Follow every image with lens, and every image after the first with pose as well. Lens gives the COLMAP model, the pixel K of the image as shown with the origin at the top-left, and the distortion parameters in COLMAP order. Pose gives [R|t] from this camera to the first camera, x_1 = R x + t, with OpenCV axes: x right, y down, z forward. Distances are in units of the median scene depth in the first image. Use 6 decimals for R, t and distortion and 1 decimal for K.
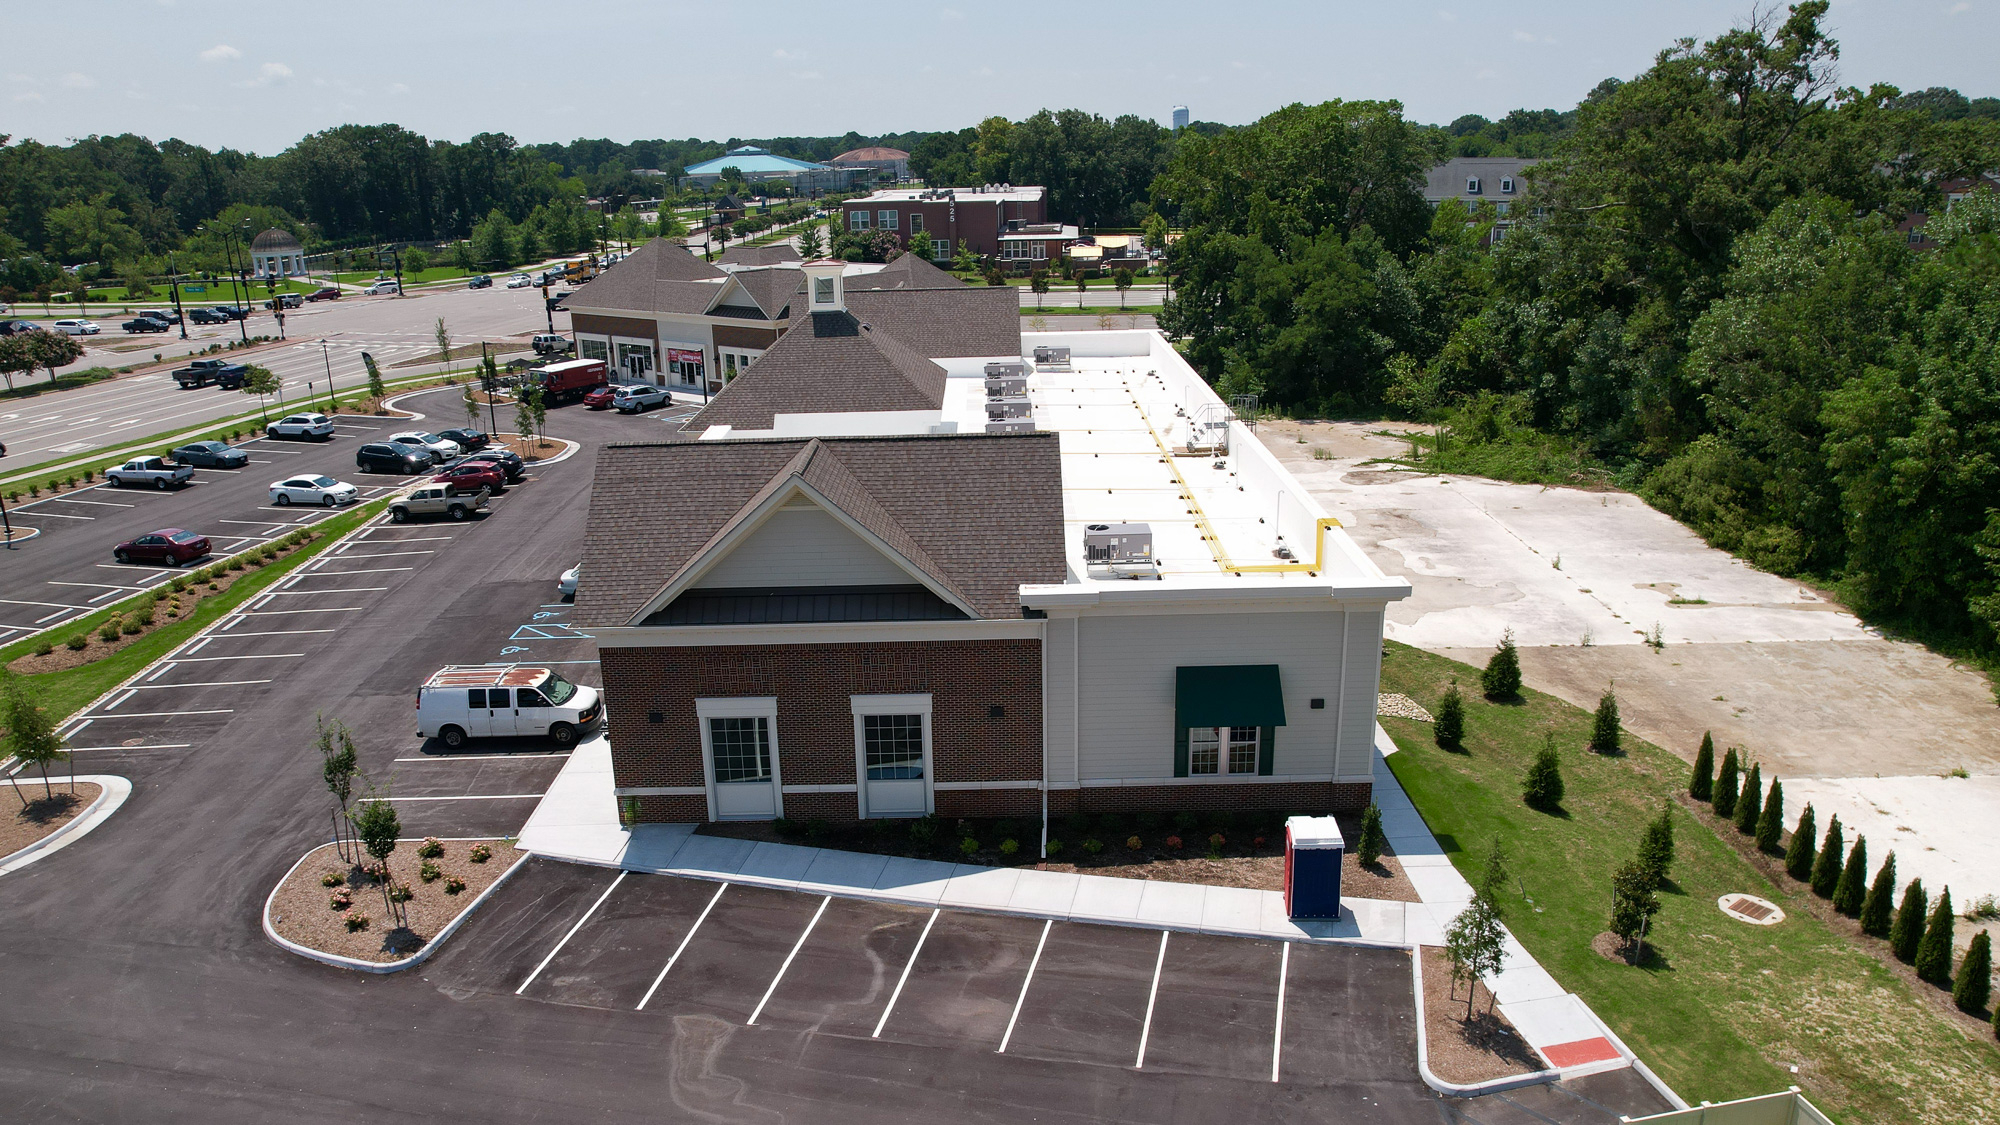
lens RADIAL K [[1398.6, 0, 961.0], [0, 1398.6, 598.7], [0, 0, 1]] dist [-0.051419, 0.003768]
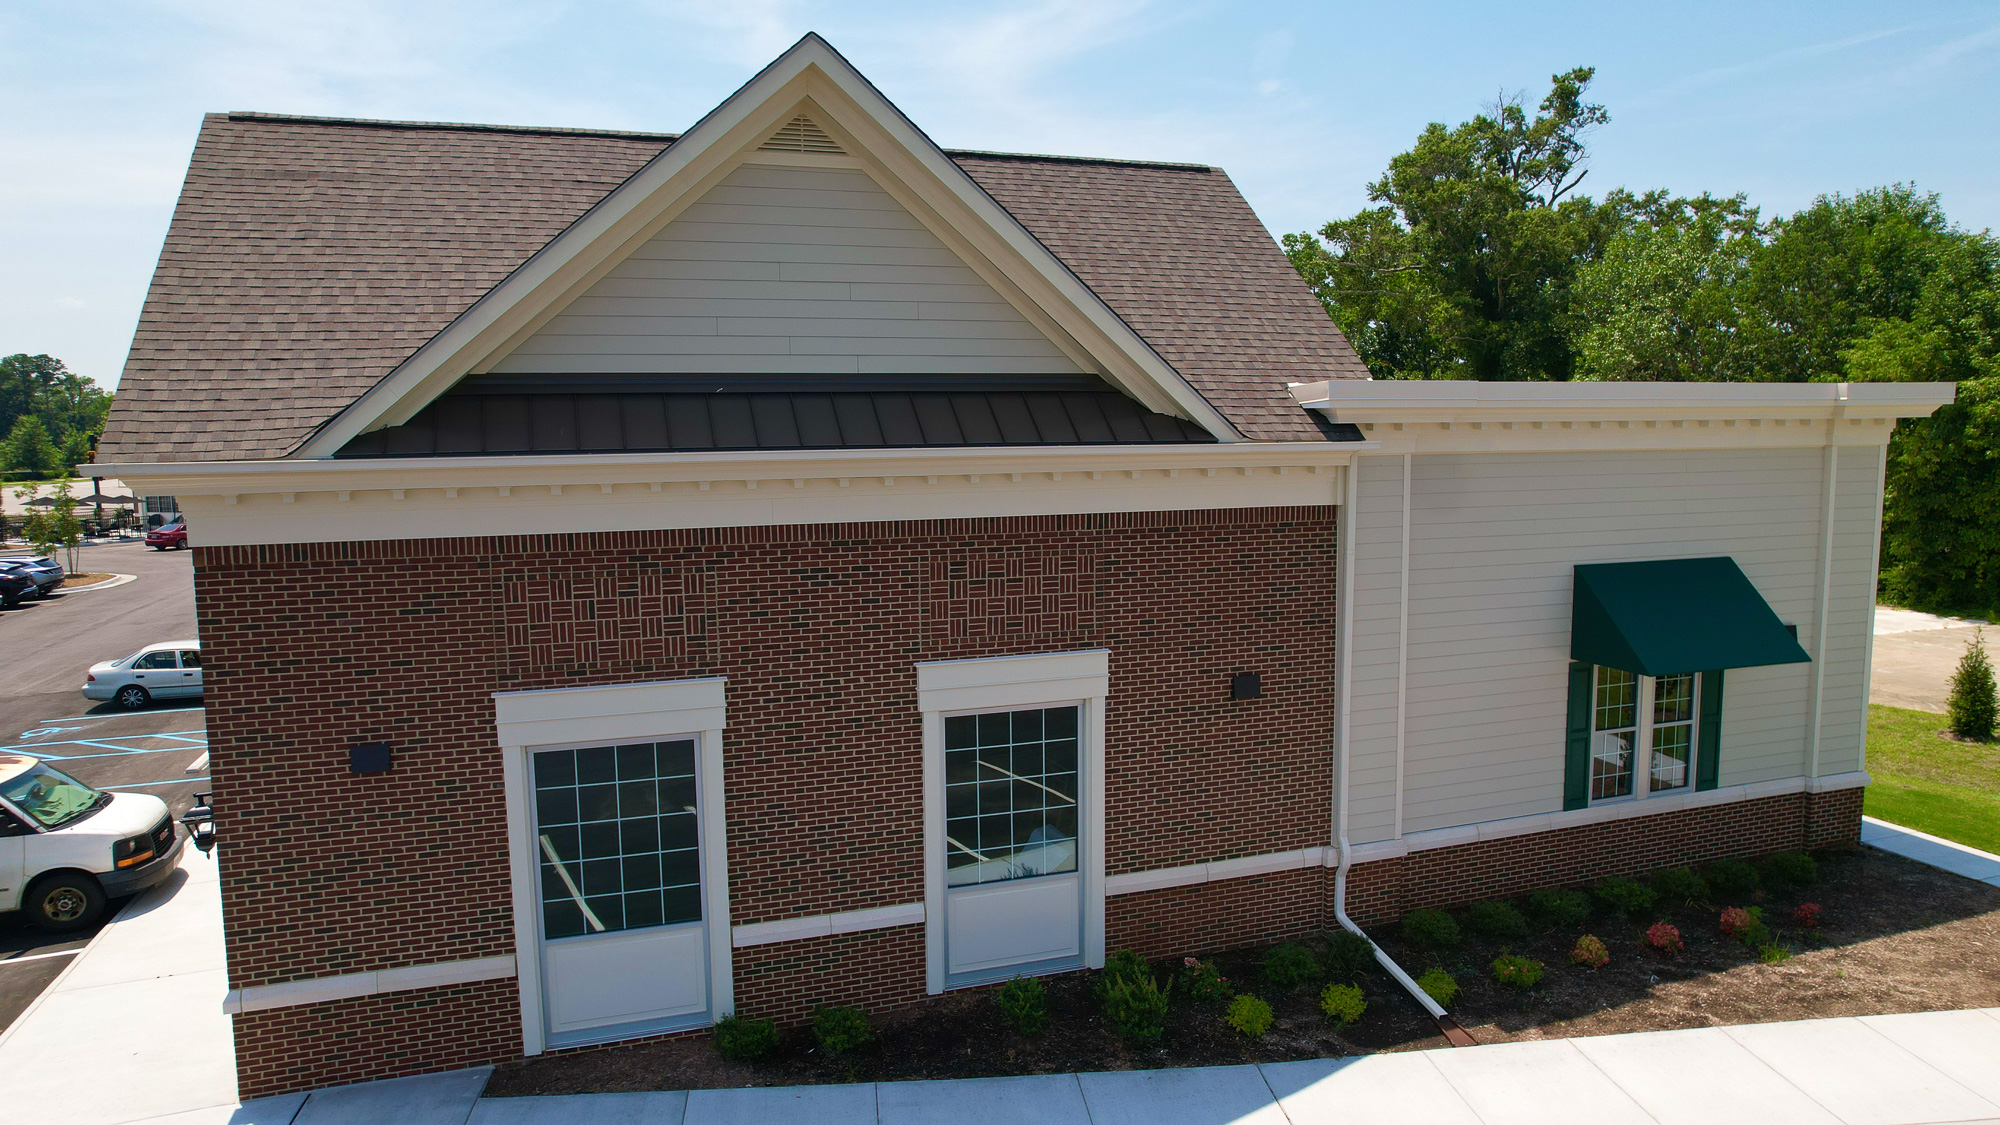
lens RADIAL K [[1282.8, 0, 1000.0], [0, 1282.8, 562.5], [0, 0, 1]] dist [-0.081423, 0.071888]
pose [[0.942374, -0.020134, 0.333954, -0.090122], [0.089992, 0.976653, -0.195064, 0.058235], [-0.322230, 0.213877, 0.922185, 0.335332]]
